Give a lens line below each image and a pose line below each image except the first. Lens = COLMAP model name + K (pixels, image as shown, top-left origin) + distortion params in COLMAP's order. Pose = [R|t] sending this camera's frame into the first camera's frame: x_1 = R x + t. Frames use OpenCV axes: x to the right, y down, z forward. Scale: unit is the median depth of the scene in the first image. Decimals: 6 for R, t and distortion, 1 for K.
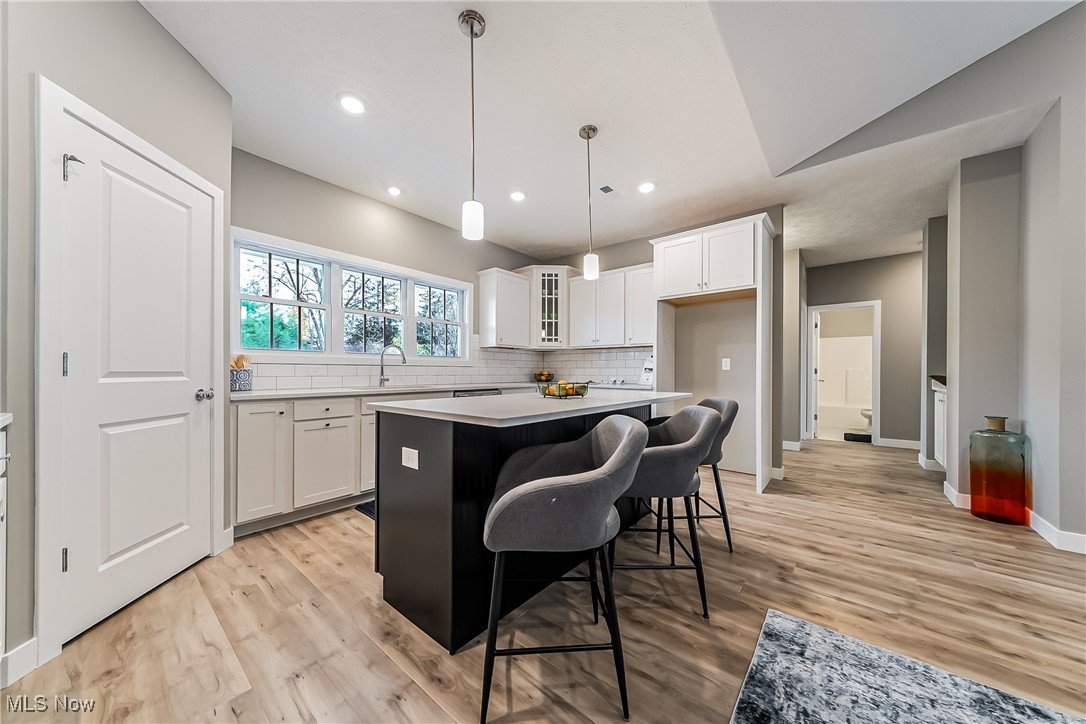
lens RADIAL K [[372.2, 0, 535.5], [0, 372.2, 369.9], [0, 0, 1]] dist [-0.001795, -0.000093]
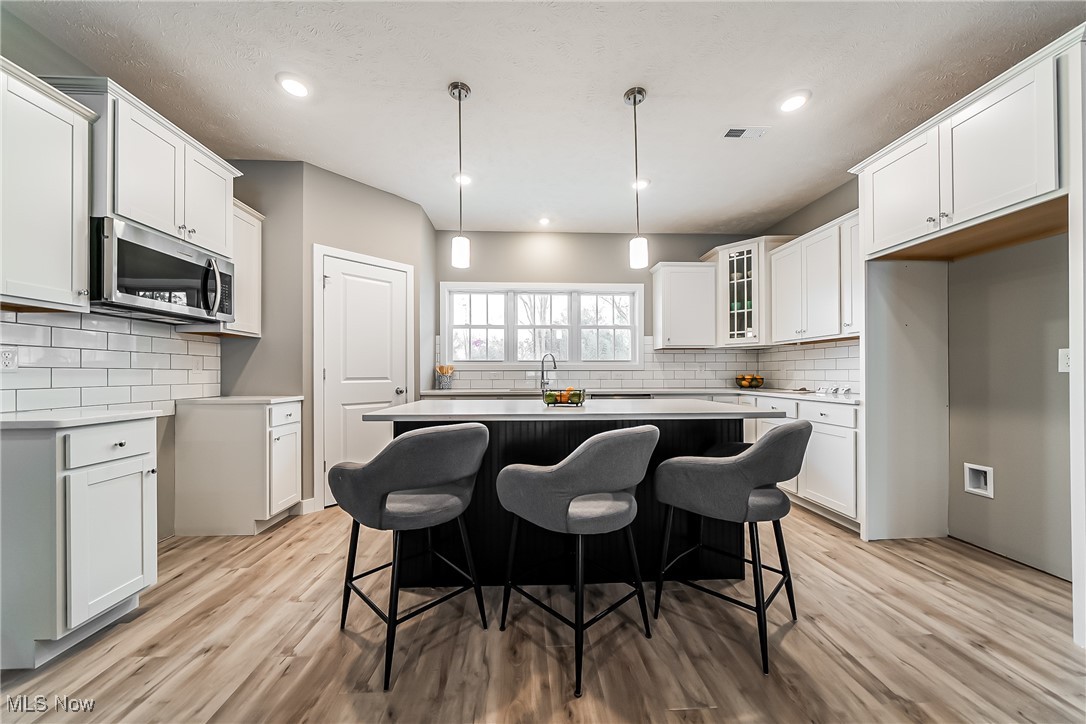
lens RADIAL K [[372.2, 0, 536.7], [0, 372.2, 371.8], [0, 0, 1]] dist [-0.001795, -0.000093]
pose [[0.672575, -0.006151, -0.740004, 0.667408], [0.007914, 0.999968, -0.001120, -0.010516], [0.739987, -0.005103, 0.672602, 0.280350]]
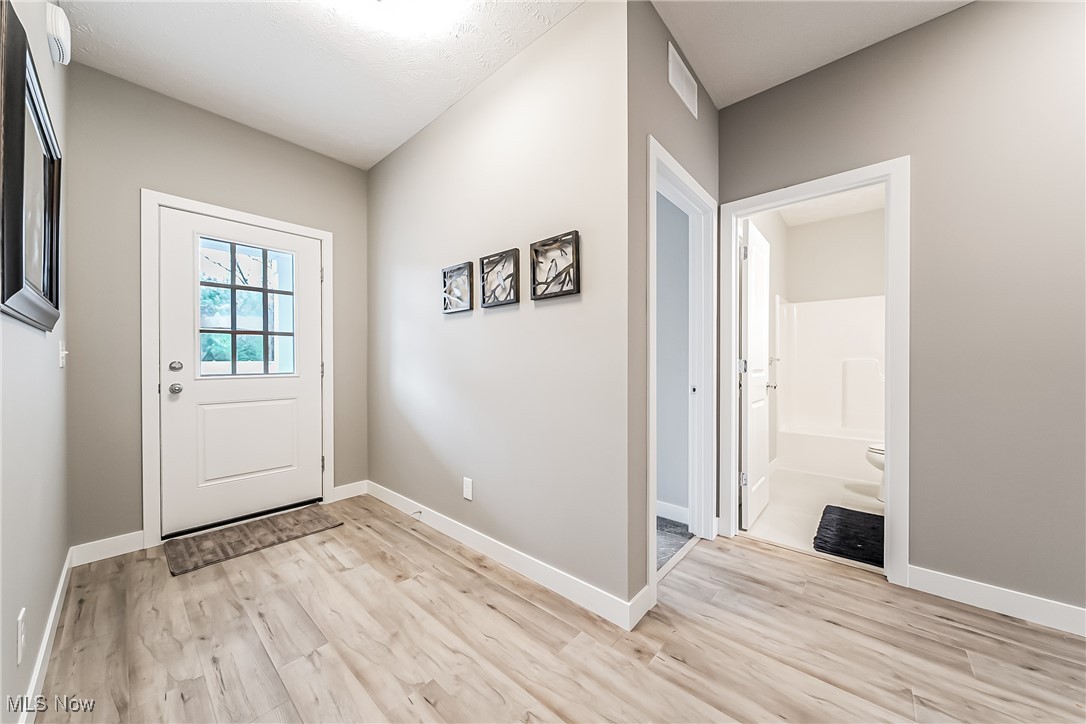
lens RADIAL K [[372.2, 0, 530.0], [0, 372.2, 364.7], [0, 0, 1]] dist [-0.001795, -0.000093]
pose [[0.998527, -0.003665, -0.054134, 1.342830], [0.004278, 0.999928, 0.011221, -0.008389], [0.054089, -0.011436, 0.998471, 1.441937]]
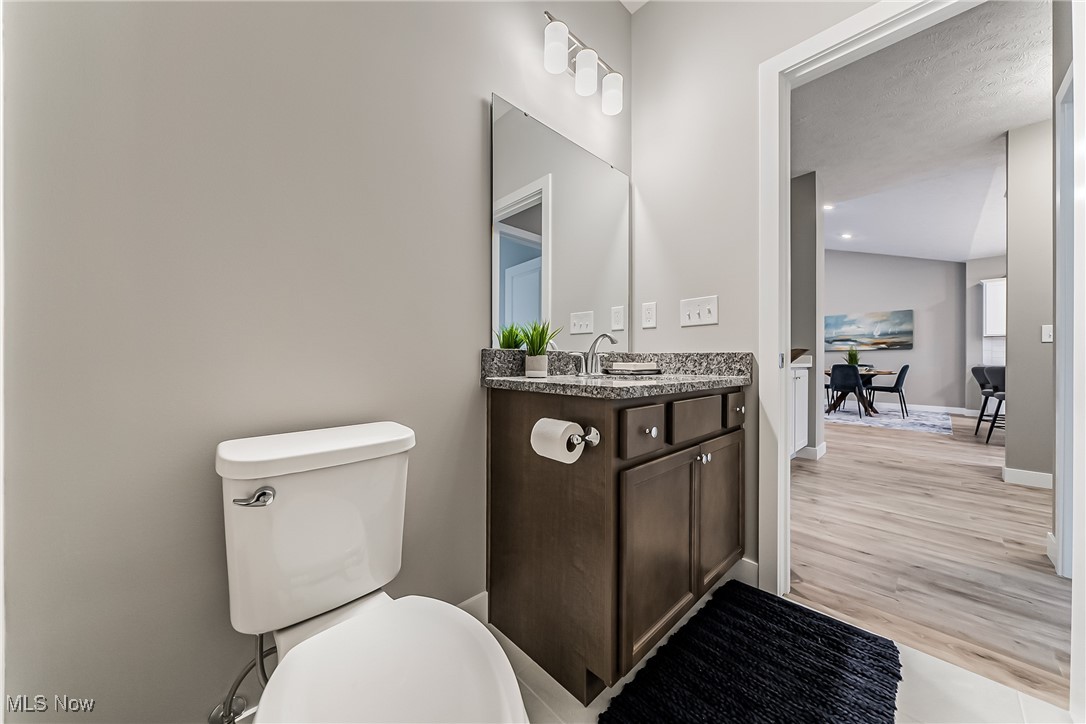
lens RADIAL K [[372.2, 0, 543.0], [0, 372.2, 361.8], [0, 0, 1]] dist [-0.001795, -0.000093]
pose [[-0.992971, -0.007910, 0.118095, 2.397365], [-0.008653, 0.999946, -0.005780, 0.084121], [-0.118043, -0.006761, -0.992985, 2.942517]]
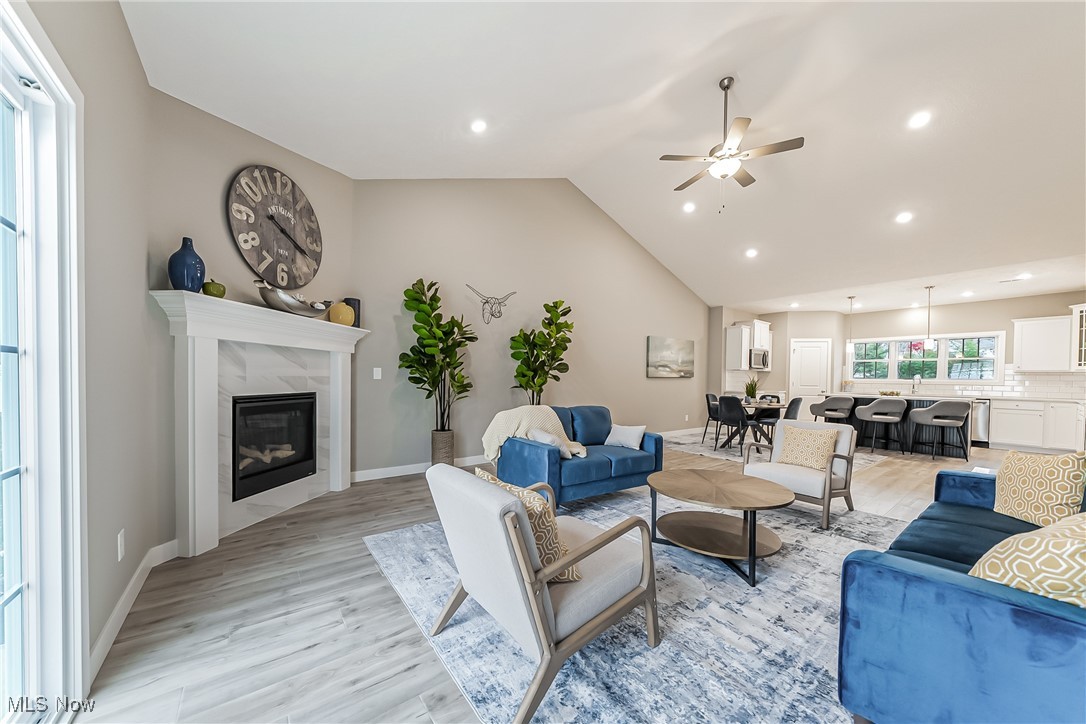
lens RADIAL K [[378.0, 0, 547.3], [0, 378.0, 387.4], [0, 0, 1]] dist [0.002938, 0.000297]
pose [[-0.211993, 0.016251, -0.977136, 3.268037], [-0.007570, 0.999804, 0.018271, -0.028326], [0.977242, 0.011270, -0.211828, -0.923973]]
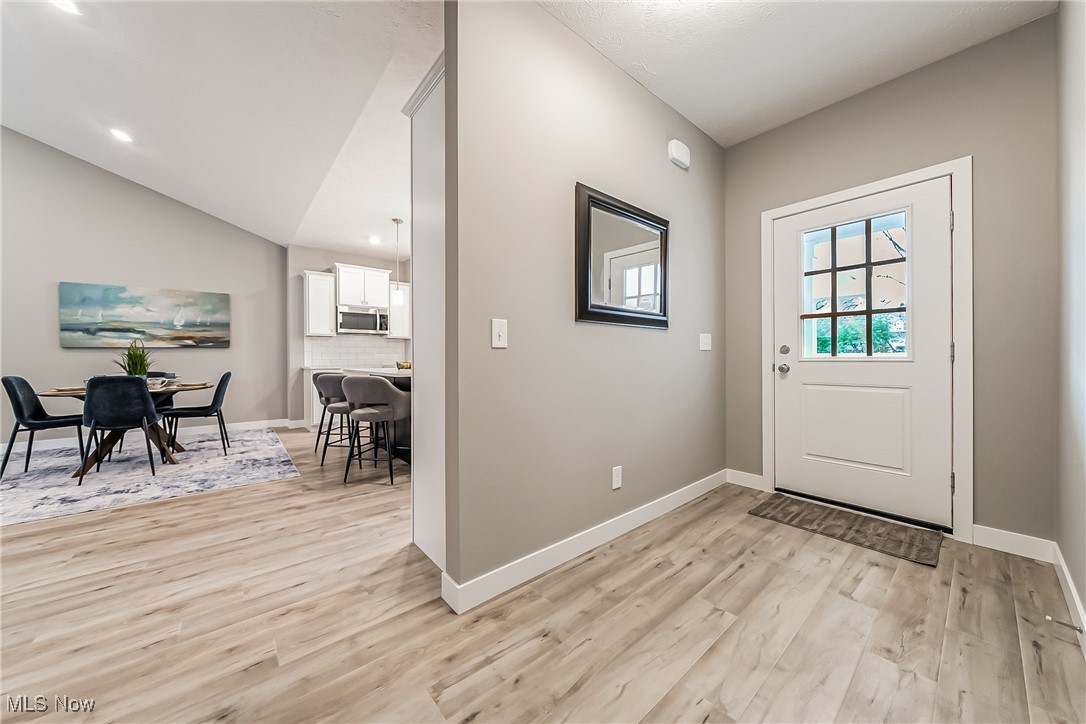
lens RADIAL K [[372.2, 0, 539.1], [0, 372.2, 357.6], [0, 0, 1]] dist [-0.001795, -0.000093]
pose [[-0.177276, -0.001238, -0.984160, 1.636419], [0.010848, 0.999936, -0.003212, 0.022715], [0.984101, -0.011245, -0.177251, 1.812497]]
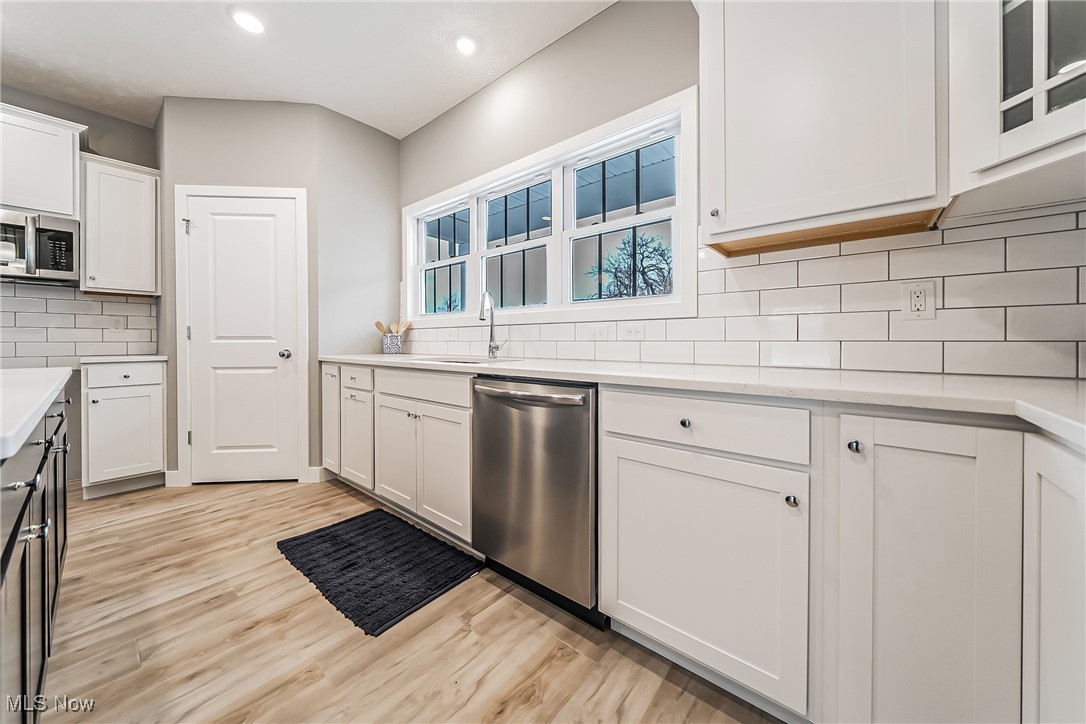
lens RADIAL K [[372.2, 0, 523.2], [0, 372.2, 340.4], [0, 0, 1]] dist [-0.001795, -0.000093]
pose [[-0.001230, -0.002218, -0.999997, 0.351128], [0.010985, 0.999937, -0.002232, 0.027881], [0.999939, -0.010988, -0.001205, 1.585786]]
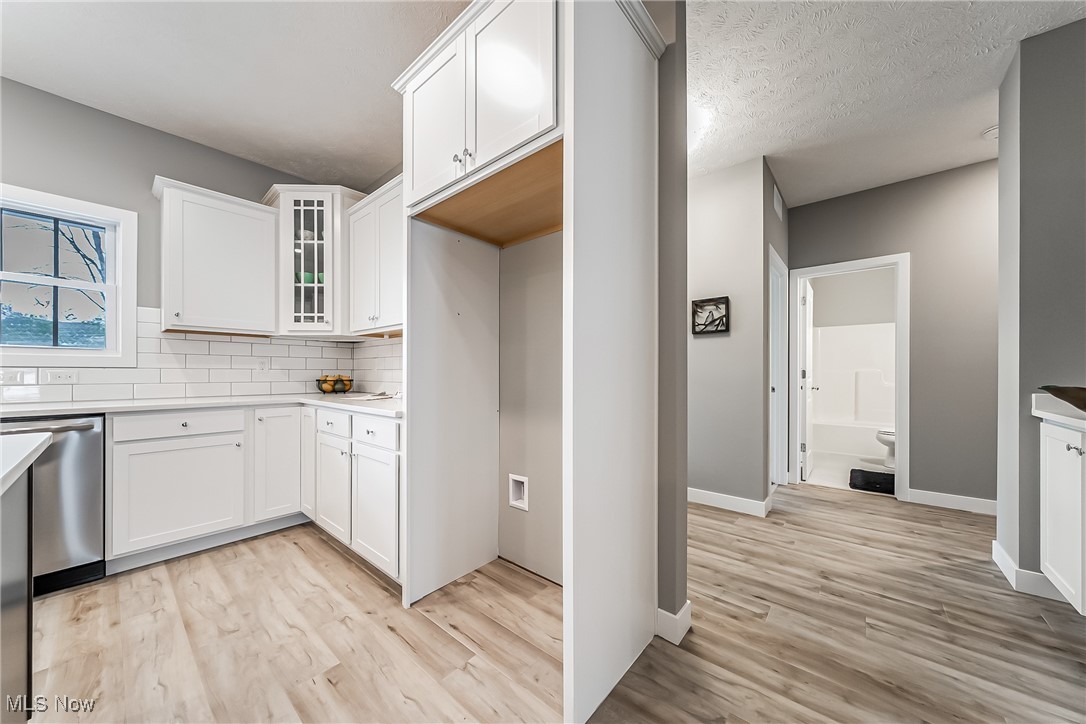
lens RADIAL K [[372.2, 0, 538.5], [0, 372.2, 373.7], [0, 0, 1]] dist [-0.001795, -0.000093]
pose [[0.999759, -0.000311, -0.021949, 0.789979], [0.000482, 0.999970, 0.007766, -0.005933], [0.021946, -0.007775, 0.999729, 0.897304]]
